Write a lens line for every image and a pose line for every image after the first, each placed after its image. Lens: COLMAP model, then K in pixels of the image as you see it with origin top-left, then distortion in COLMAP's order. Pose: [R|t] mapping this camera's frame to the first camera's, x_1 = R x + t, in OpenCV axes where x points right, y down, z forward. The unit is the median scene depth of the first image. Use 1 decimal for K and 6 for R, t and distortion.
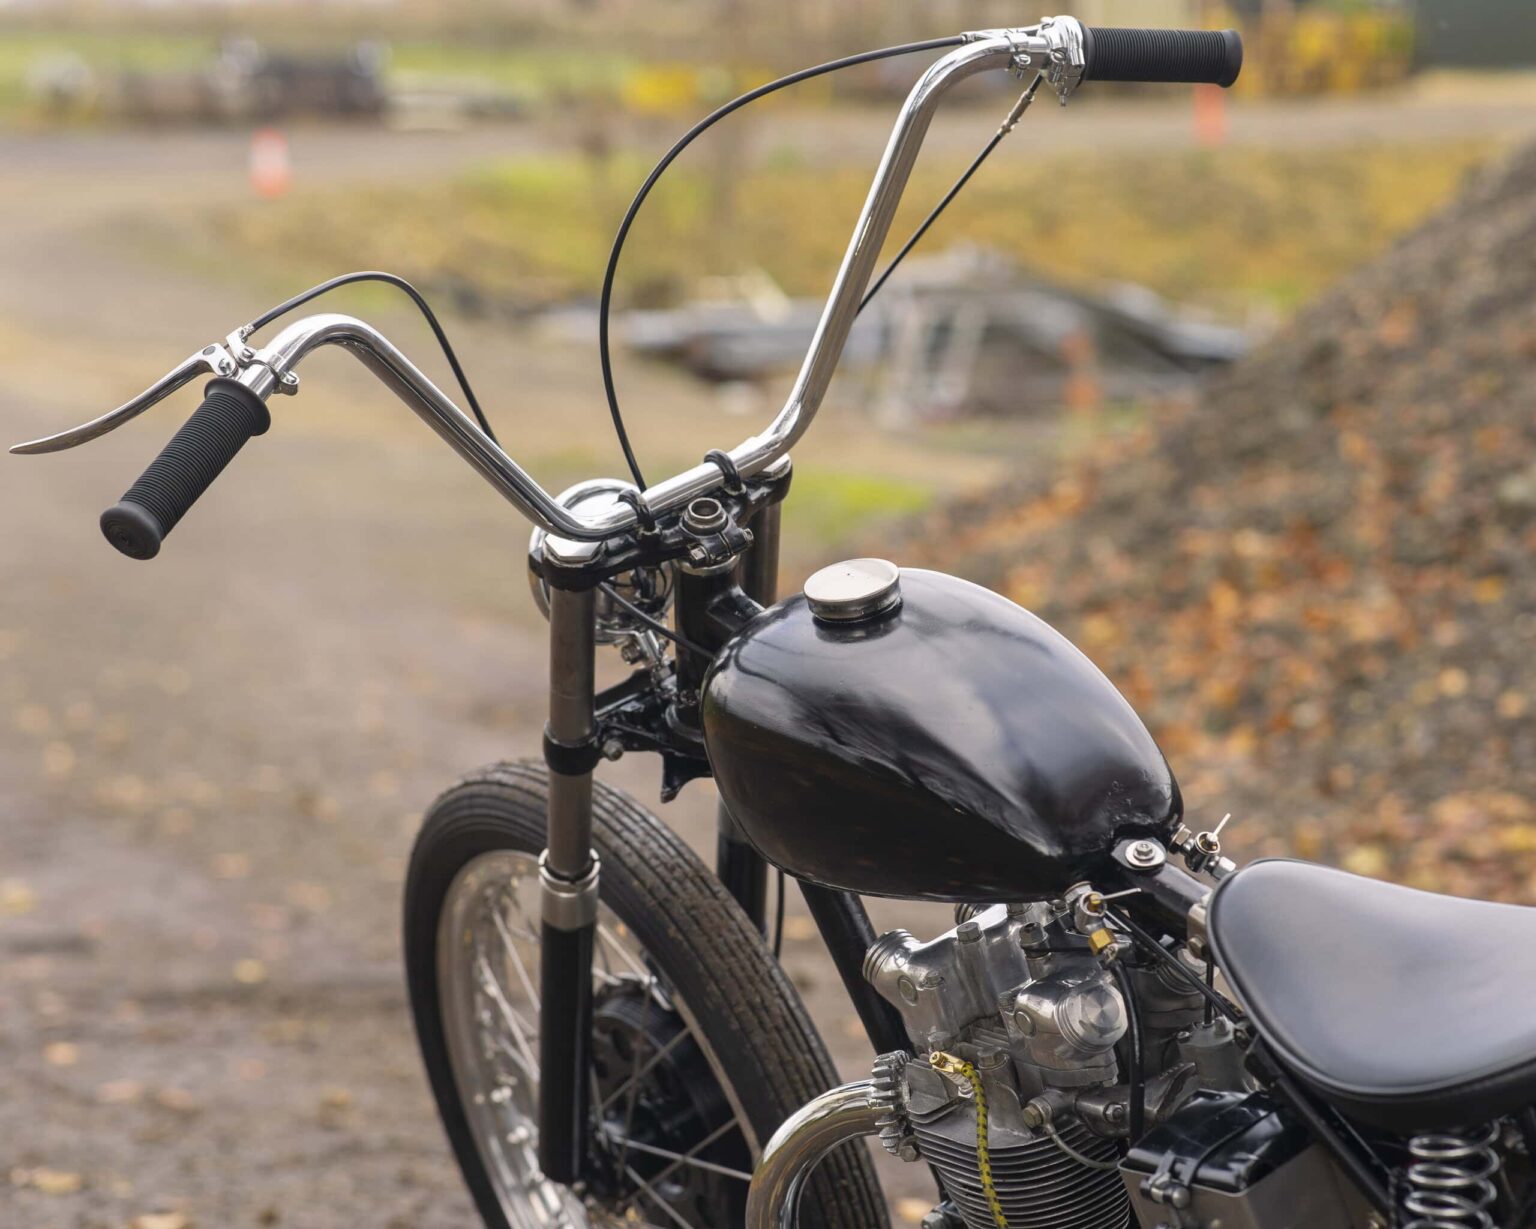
lens RADIAL K [[4942.9, 0, 768.0], [0, 4942.9, 614.5], [0, 0, 1]] dist [0.698323, 0.318728]
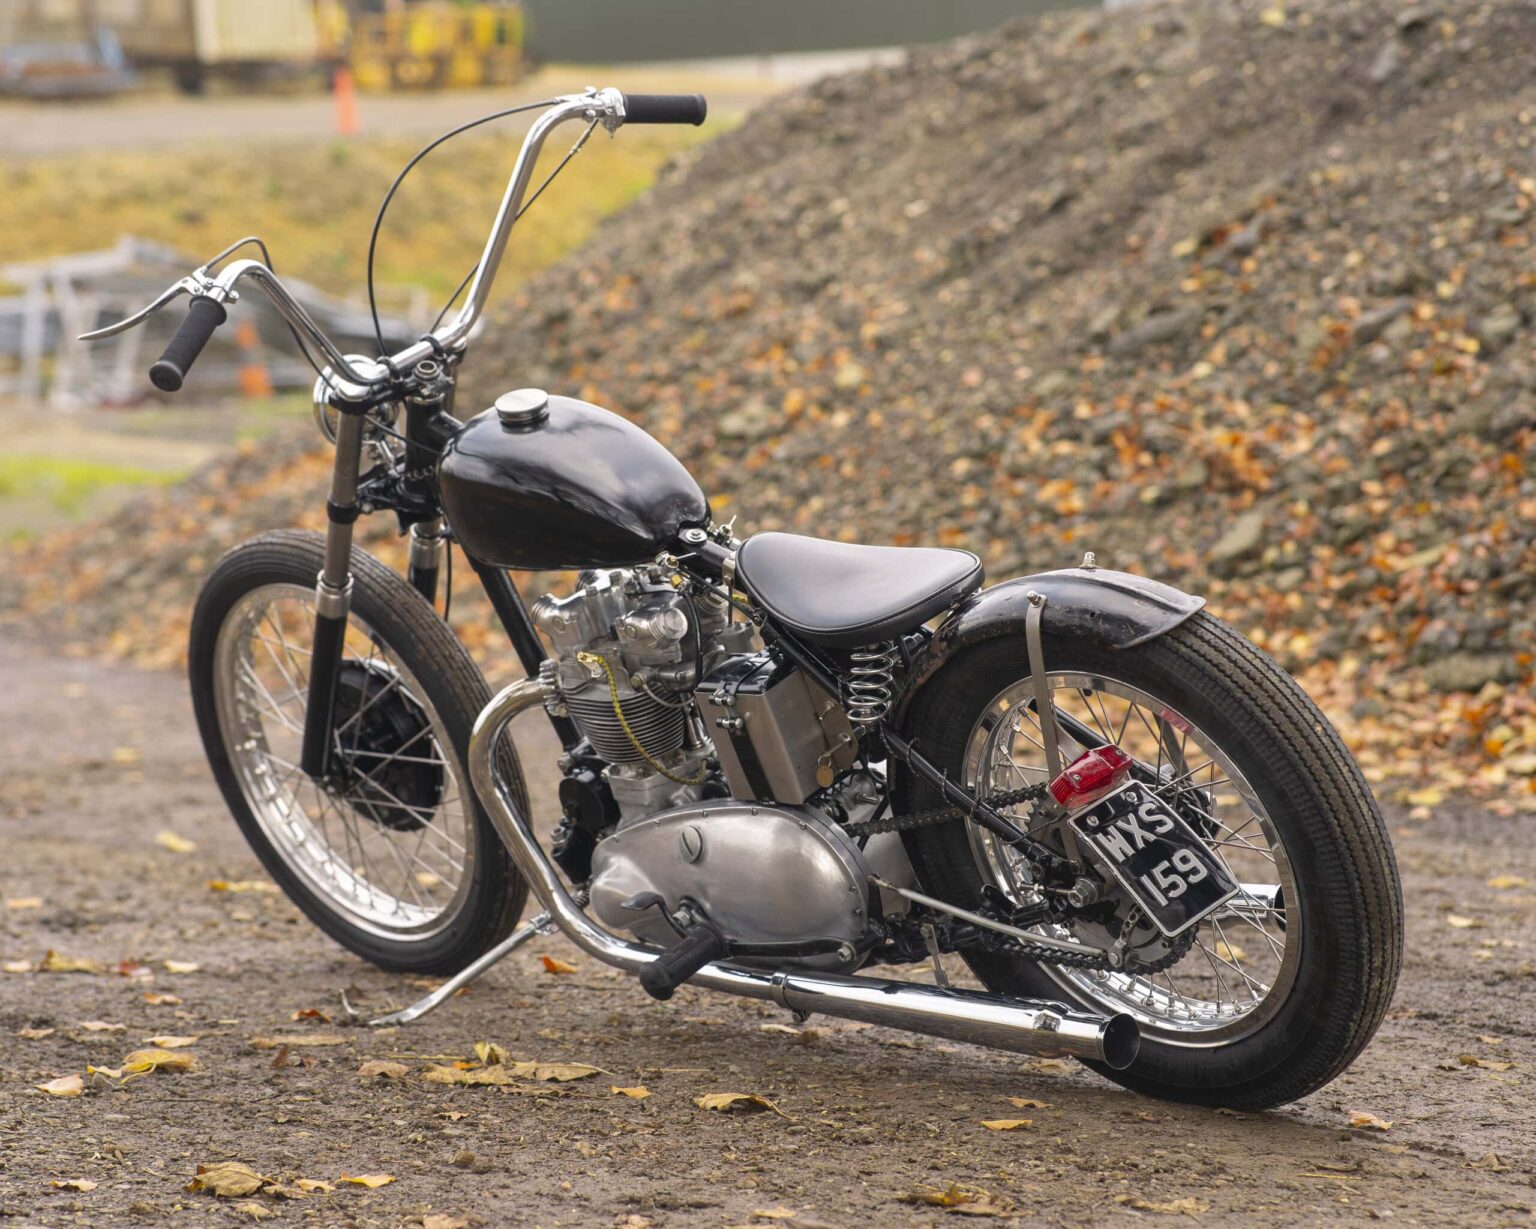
lens RADIAL K [[4942.9, 0, 768.0], [0, 4942.9, 614.5], [0, 0, 1]] dist [0.698323, 0.318728]
pose [[0.983621, -0.040759, 0.175581, -0.211148], [0.040724, 0.999163, 0.003801, 0.066495], [-0.175589, 0.003411, 0.984458, -0.791423]]
